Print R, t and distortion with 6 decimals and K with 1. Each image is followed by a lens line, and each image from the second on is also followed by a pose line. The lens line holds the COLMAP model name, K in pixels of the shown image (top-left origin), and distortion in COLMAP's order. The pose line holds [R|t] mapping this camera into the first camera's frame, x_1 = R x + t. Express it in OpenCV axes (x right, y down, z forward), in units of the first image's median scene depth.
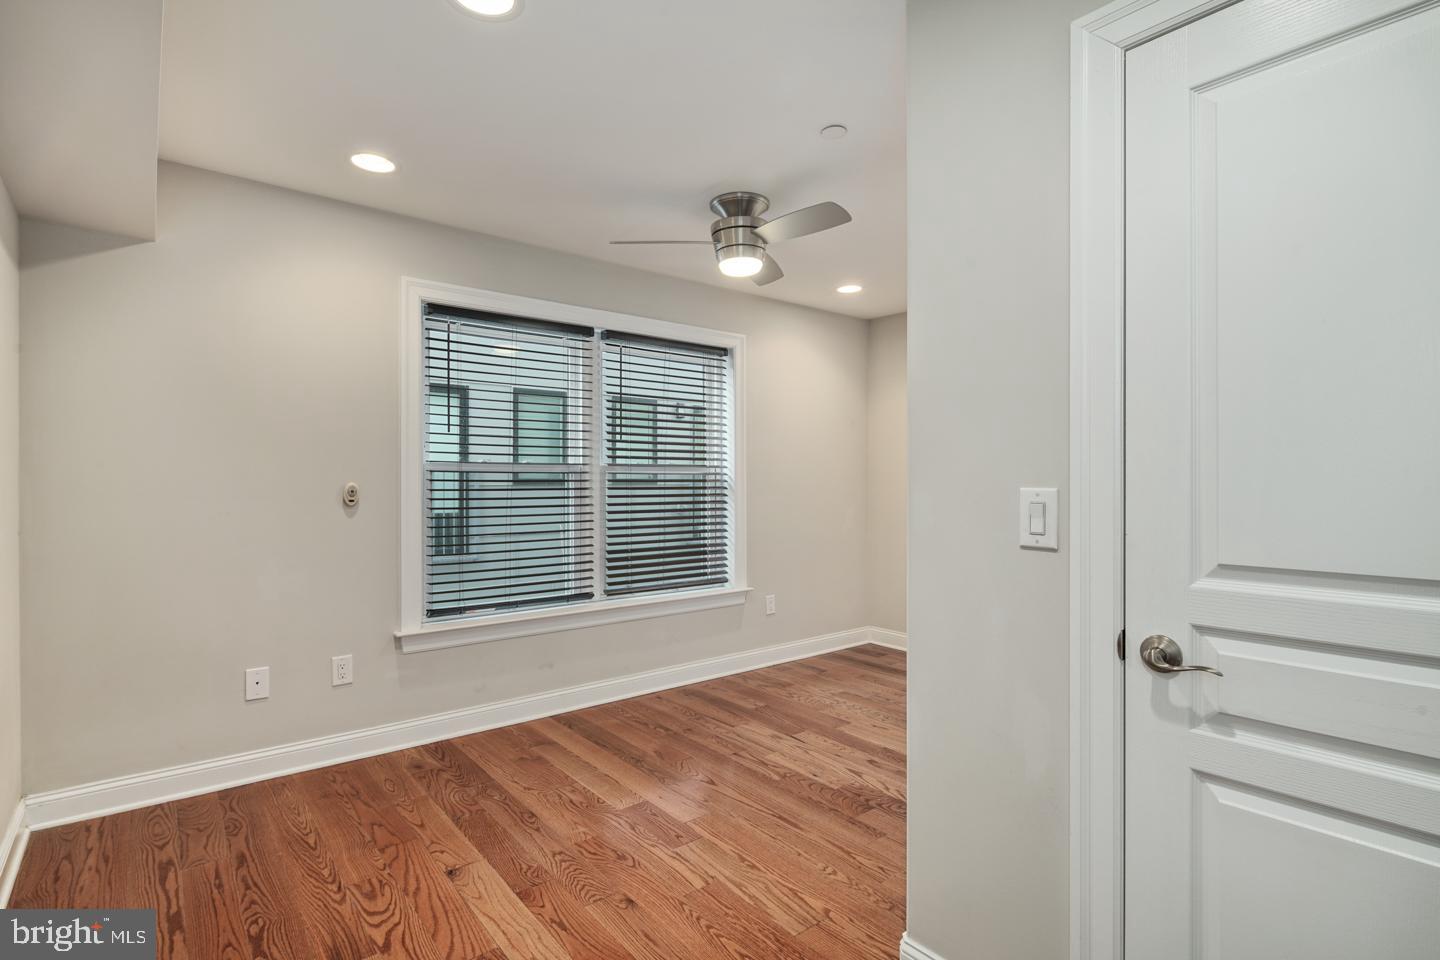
lens RADIAL K [[715.4, 0, 718.9], [0, 715.4, 480.9], [0, 0, 1]] dist [0.004260, -0.001265]
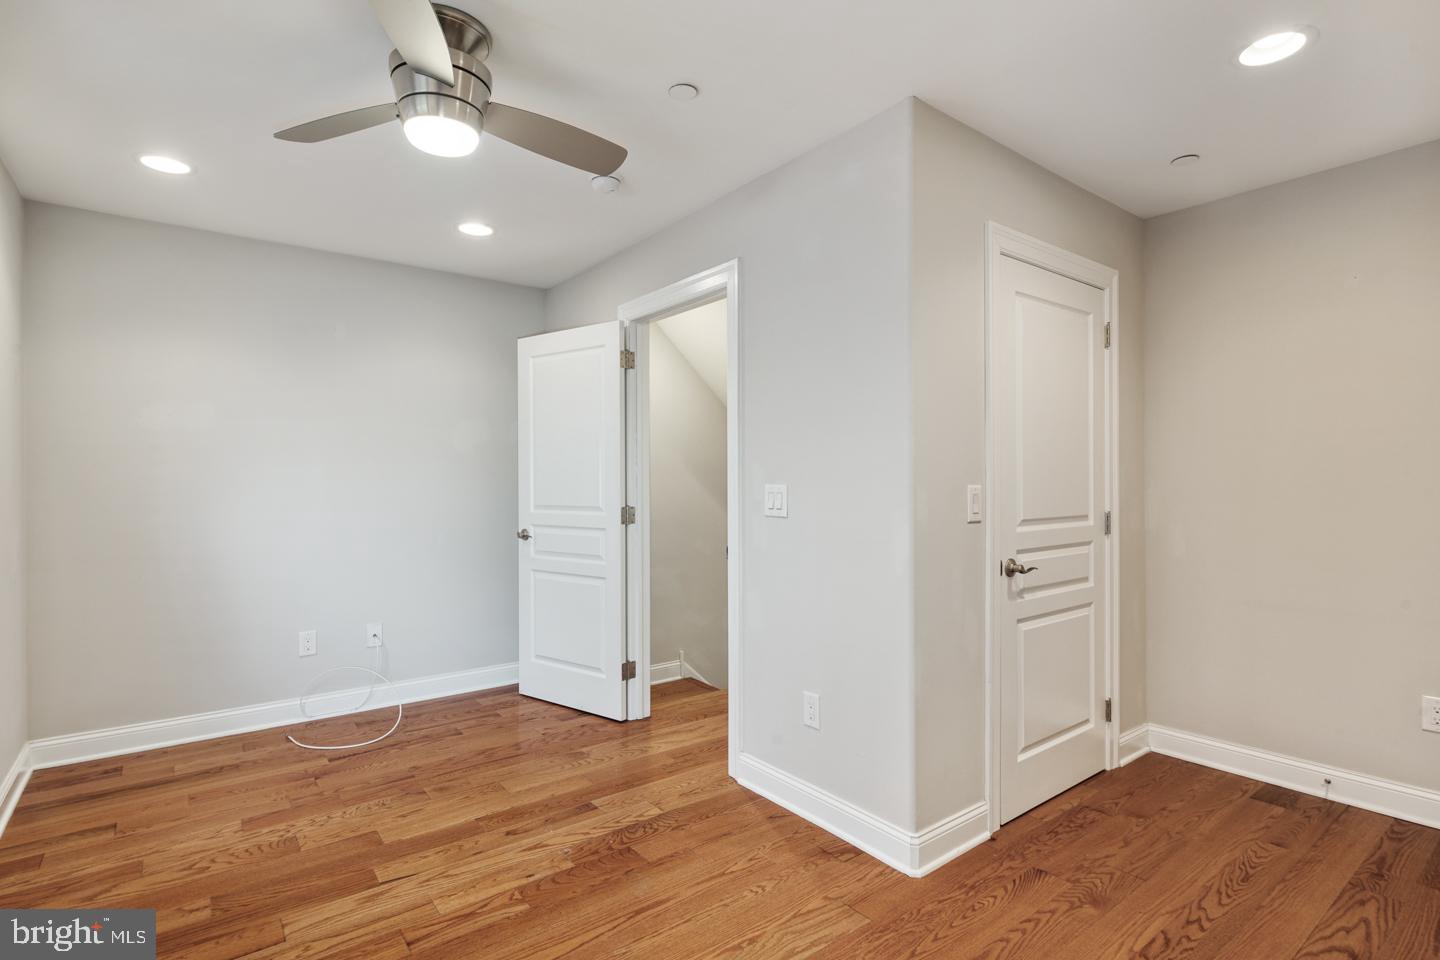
lens RADIAL K [[715.4, 0, 719.9], [0, 715.4, 482.1], [0, 0, 1]] dist [0.004260, -0.001265]
pose [[0.002765, -0.000045, 0.999996, -0.612618], [0.000102, 1.000000, 0.000044, 0.000782], [-0.999996, 0.000102, 0.002765, 0.800544]]
